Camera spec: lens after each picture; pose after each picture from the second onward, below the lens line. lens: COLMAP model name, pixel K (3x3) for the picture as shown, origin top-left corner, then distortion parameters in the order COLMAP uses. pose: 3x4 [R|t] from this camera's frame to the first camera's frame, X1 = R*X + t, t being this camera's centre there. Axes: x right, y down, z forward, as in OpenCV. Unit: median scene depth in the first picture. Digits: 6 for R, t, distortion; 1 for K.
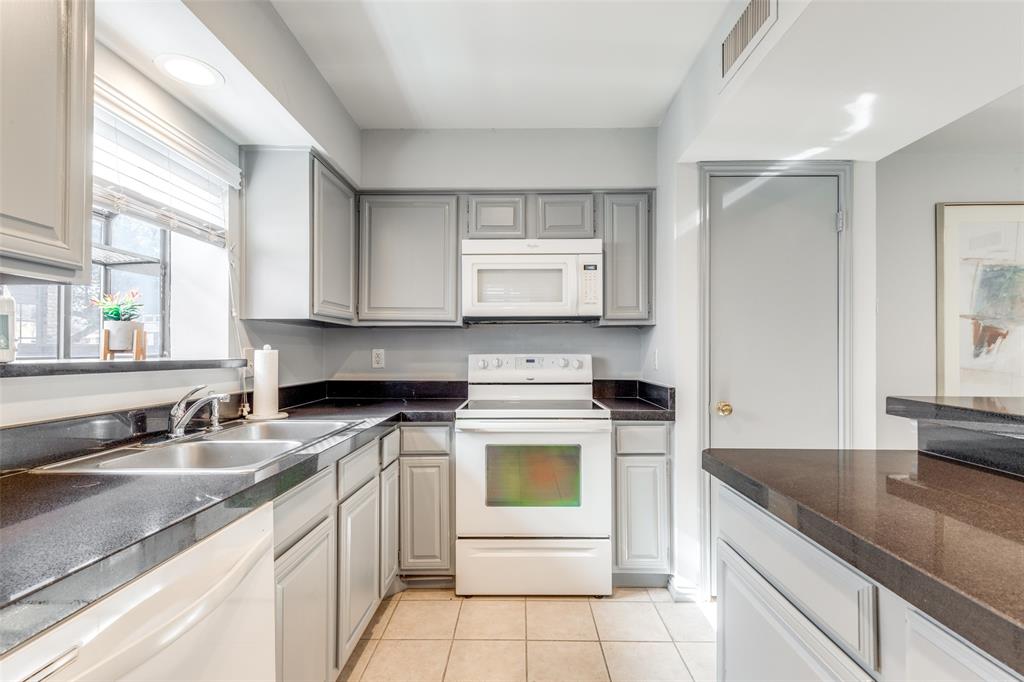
lens RADIAL K [[464.3, 0, 513.6], [0, 464.3, 349.2], [0, 0, 1]] dist [0.021213, -0.000180]
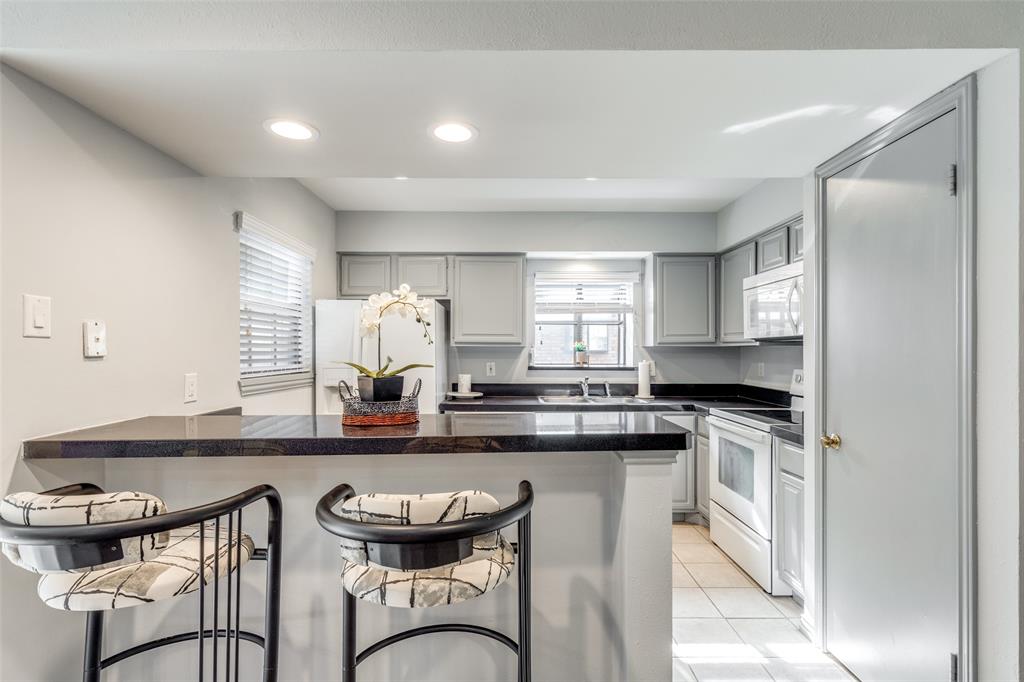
lens RADIAL K [[464.3, 0, 513.6], [0, 464.3, 349.2], [0, 0, 1]] dist [0.021213, -0.000180]
pose [[0.024504, -0.007949, -0.999668, 1.315622], [0.003747, 0.999962, -0.007859, -0.039701], [0.999693, -0.003553, 0.024533, 0.382478]]
